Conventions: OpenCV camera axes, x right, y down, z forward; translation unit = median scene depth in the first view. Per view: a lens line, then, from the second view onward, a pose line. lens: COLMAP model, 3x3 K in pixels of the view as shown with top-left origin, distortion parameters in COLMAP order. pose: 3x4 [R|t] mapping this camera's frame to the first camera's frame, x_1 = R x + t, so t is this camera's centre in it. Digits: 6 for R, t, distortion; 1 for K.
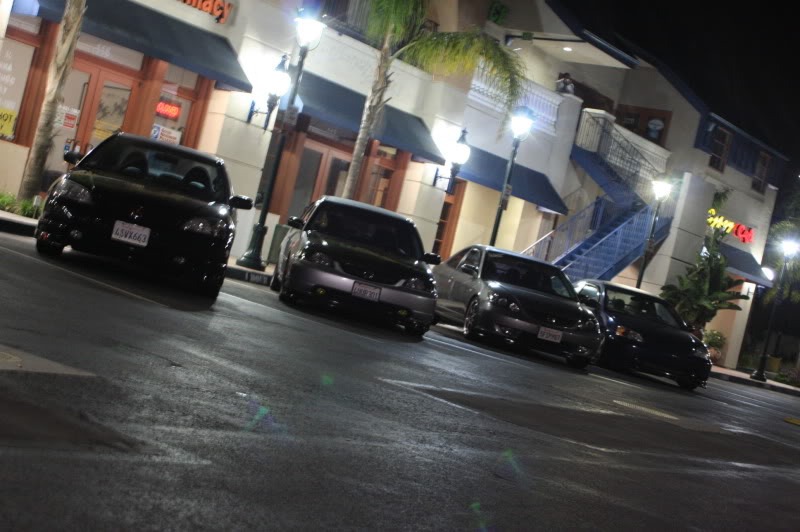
lens RADIAL K [[1478.4, 0, 400.0], [0, 1478.4, 266.0], [0, 0, 1]] dist [-0.013936, -0.242781]
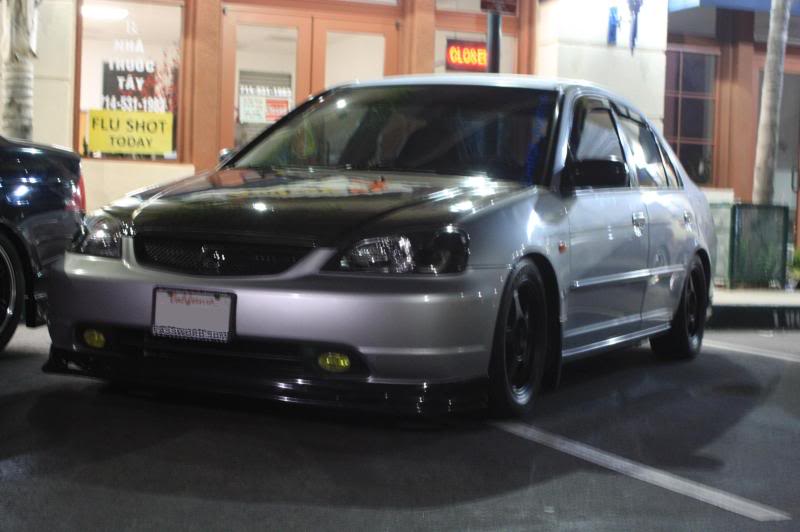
lens RADIAL K [[1398.0, 0, 400.0], [0, 1398.0, 266.0], [0, 0, 1]] dist [-0.066253, -0.070900]
pose [[0.824523, -0.195240, -0.531077, 0.107320], [0.170744, 0.980682, -0.095440, 0.027649], [0.539451, -0.011986, 0.841932, 0.512891]]
